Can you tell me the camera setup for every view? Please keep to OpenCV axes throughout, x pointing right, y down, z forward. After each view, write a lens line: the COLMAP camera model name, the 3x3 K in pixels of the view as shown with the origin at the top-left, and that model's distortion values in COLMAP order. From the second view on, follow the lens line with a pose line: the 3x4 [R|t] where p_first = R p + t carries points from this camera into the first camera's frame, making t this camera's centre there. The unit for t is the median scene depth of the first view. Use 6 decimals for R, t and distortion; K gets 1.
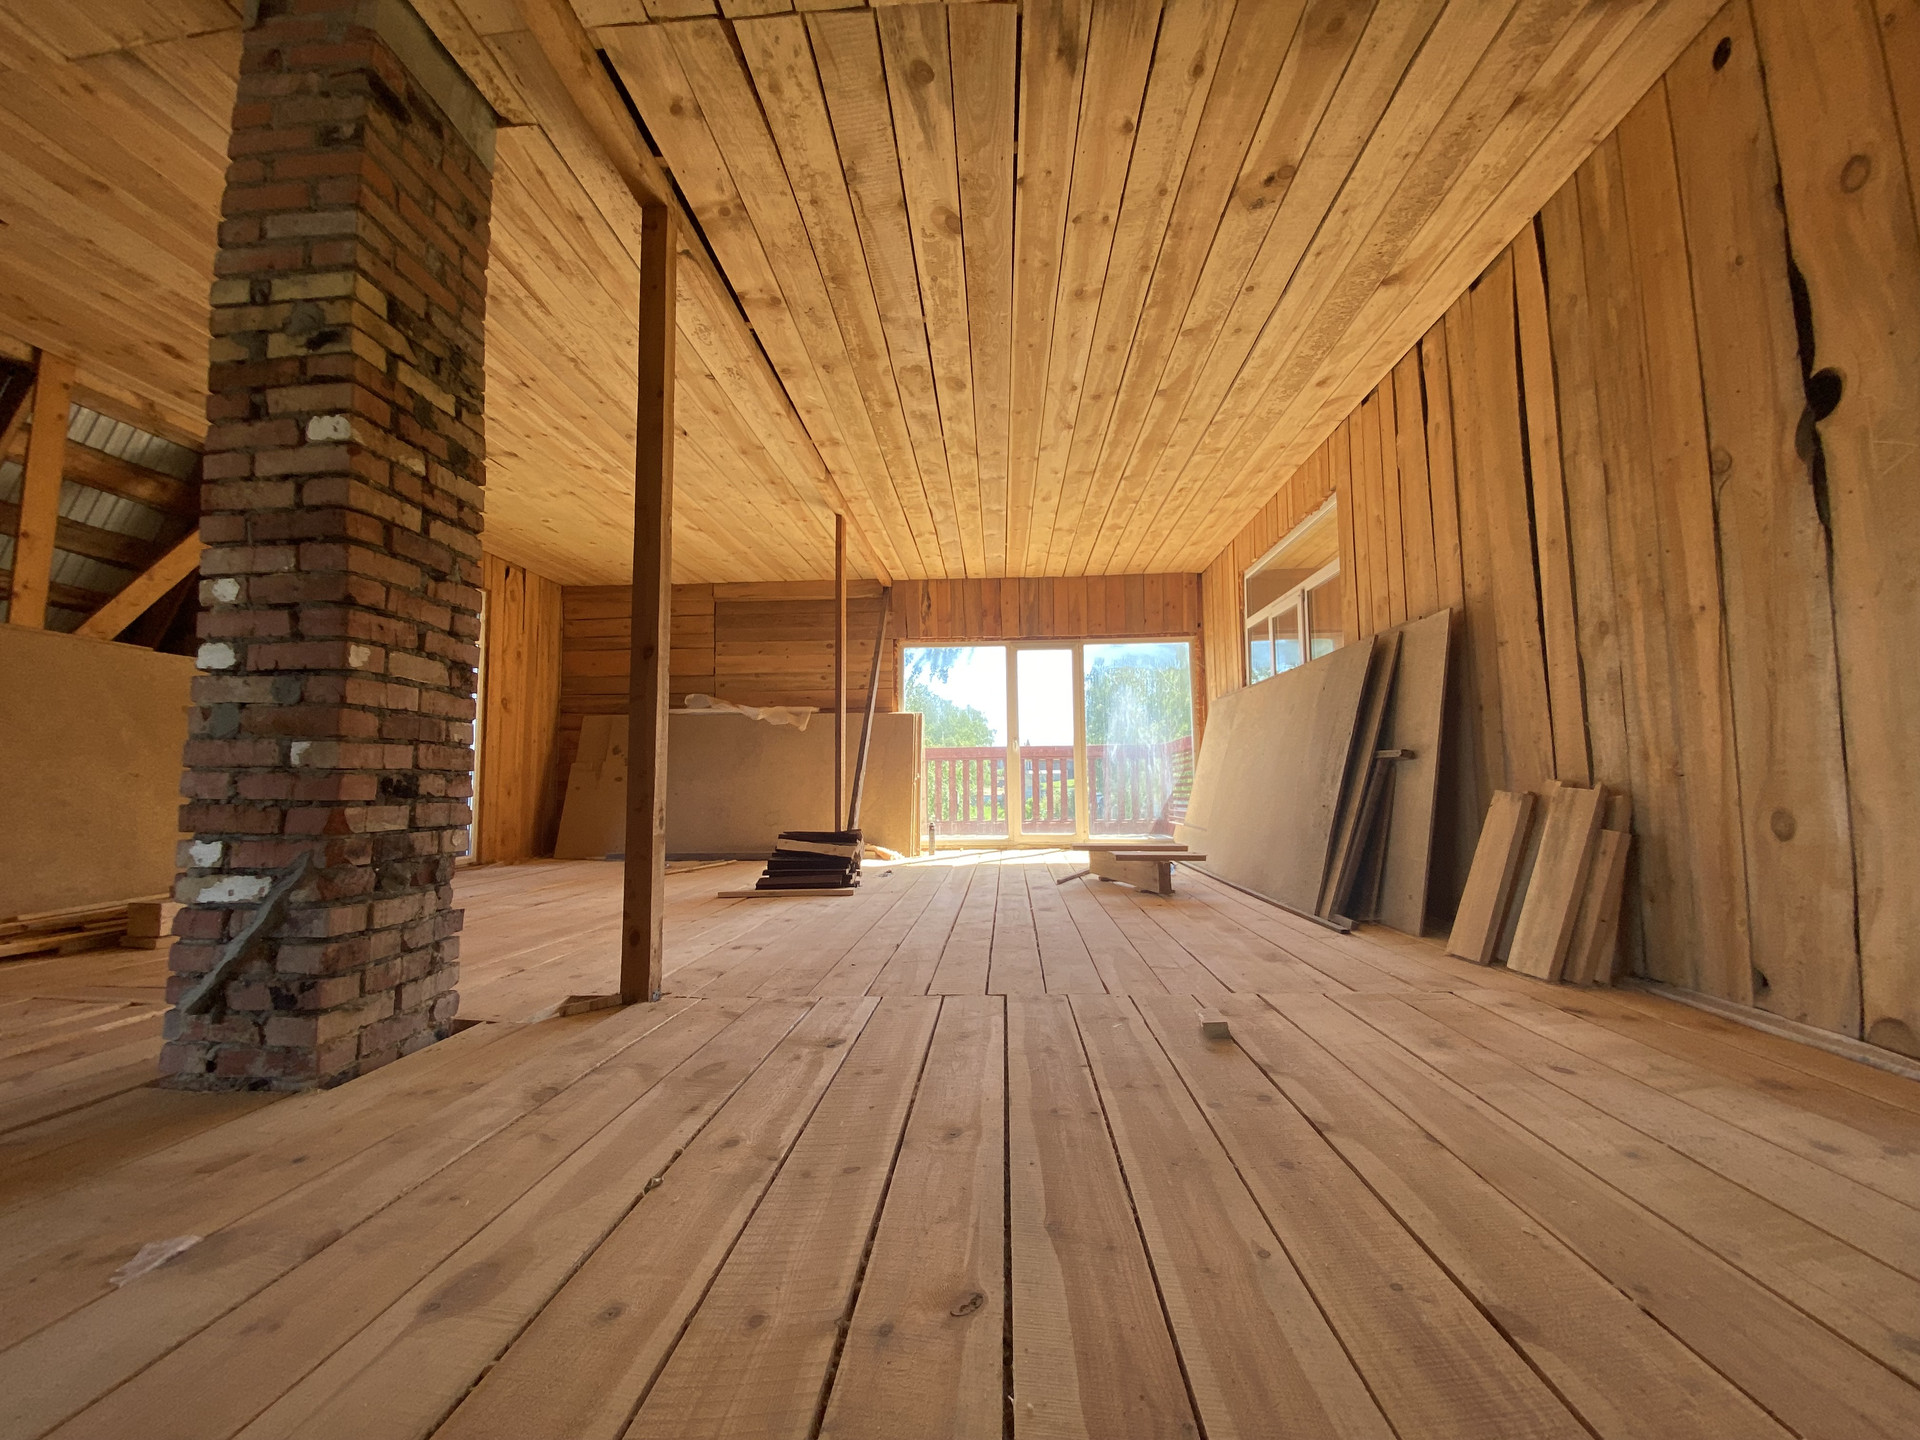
lens RADIAL K [[779.8, 0, 957.6], [0, 779.8, 719.8], [0, 0, 1]] dist [0.029002, -0.023724]
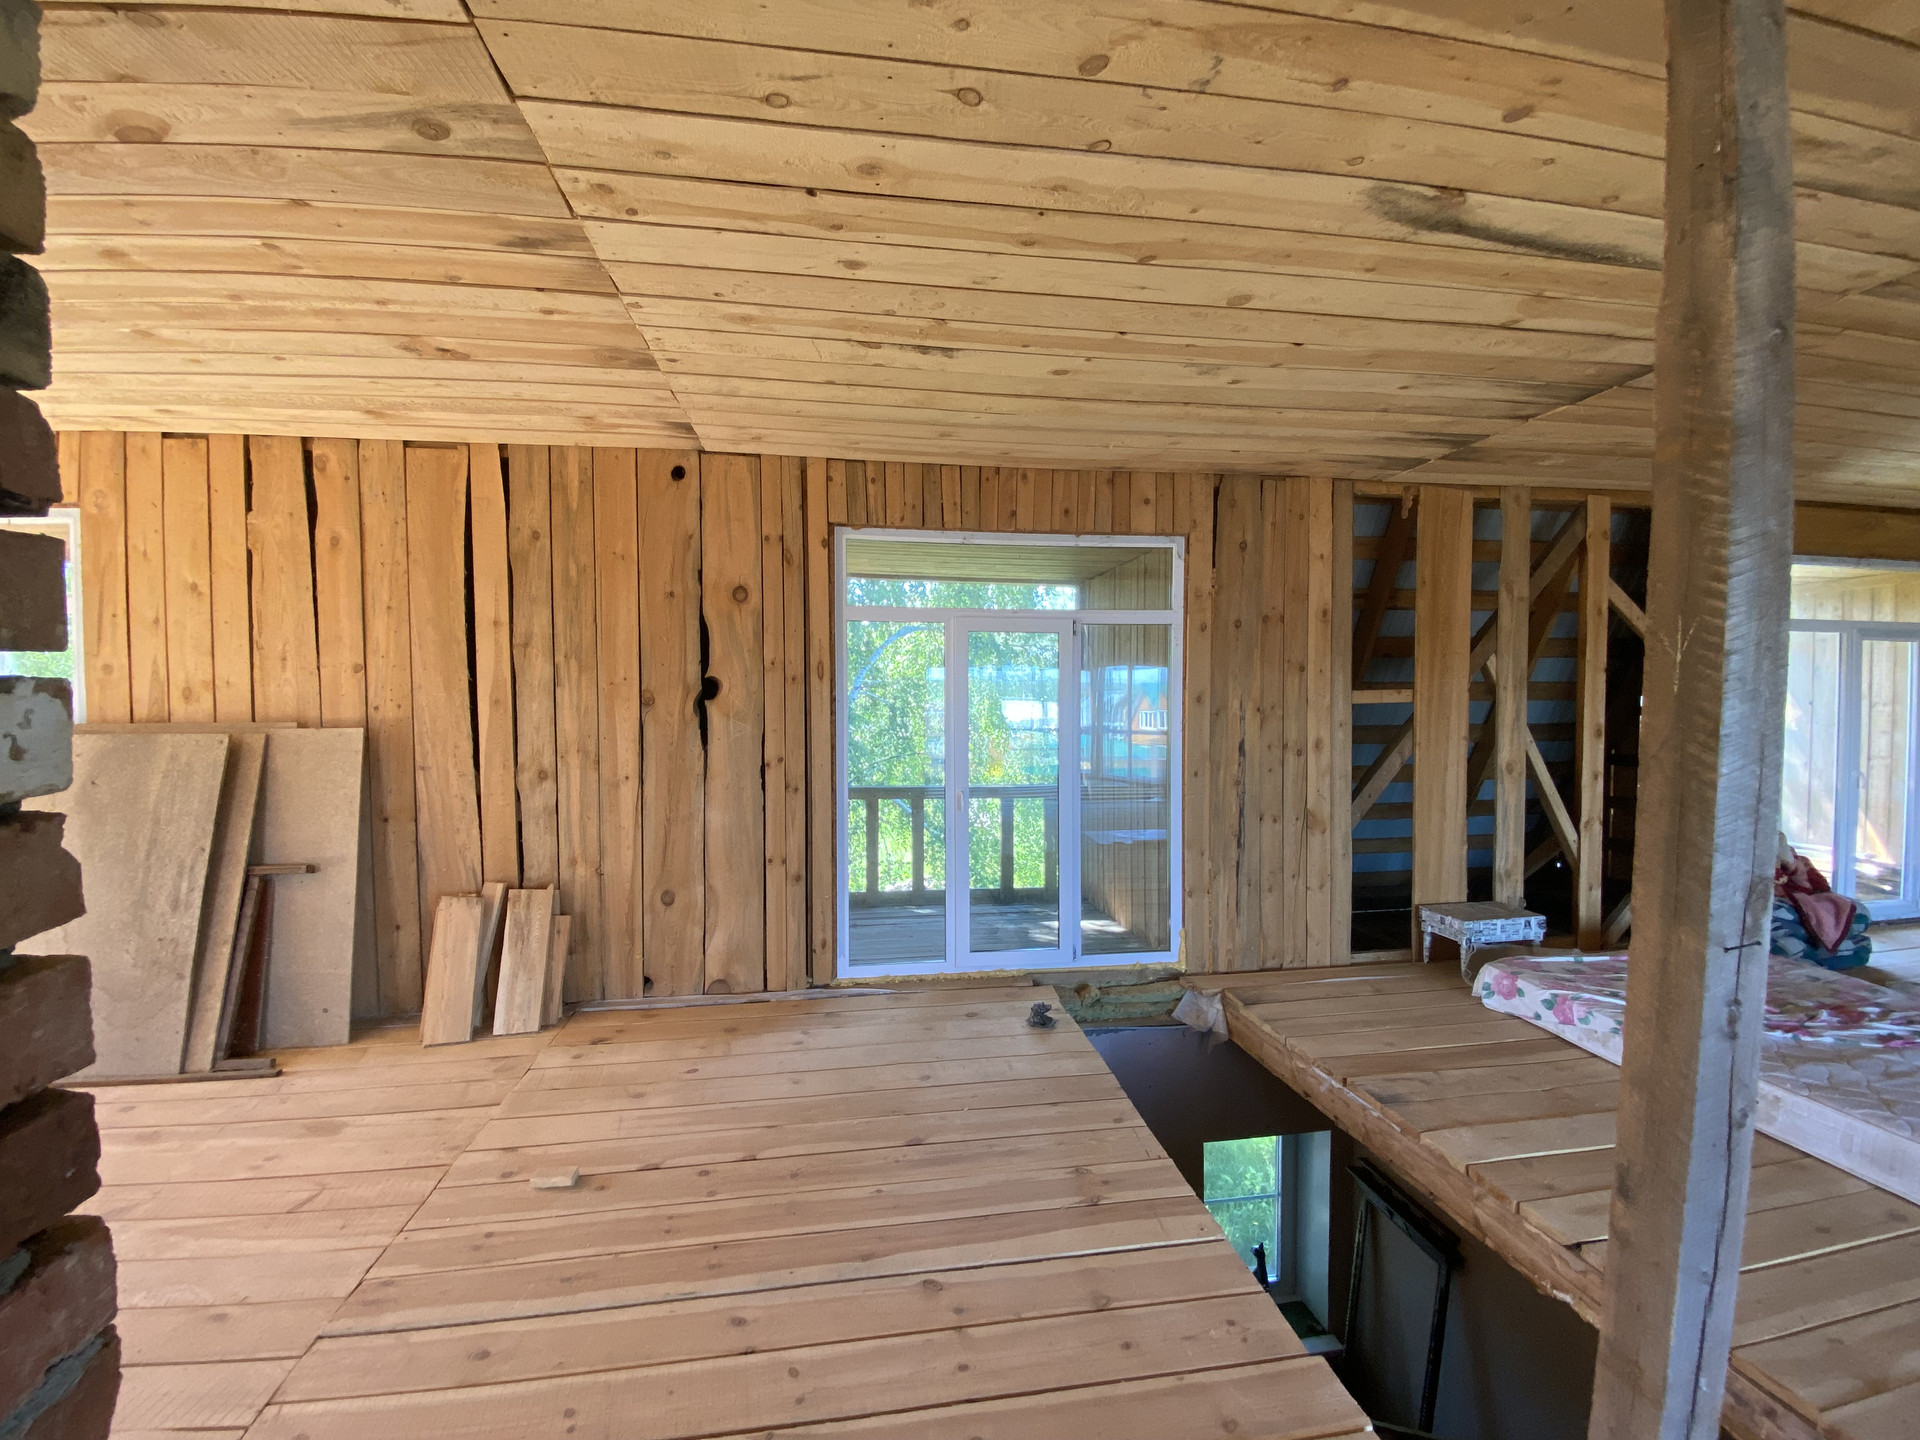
lens RADIAL K [[779.8, 0, 957.6], [0, 779.8, 719.8], [0, 0, 1]] dist [0.029002, -0.023724]
pose [[-0.201262, -0.022584, 0.979277, -0.819386], [-0.076138, 0.997070, 0.007346, -0.312671], [-0.976574, -0.073082, -0.202391, 0.600375]]
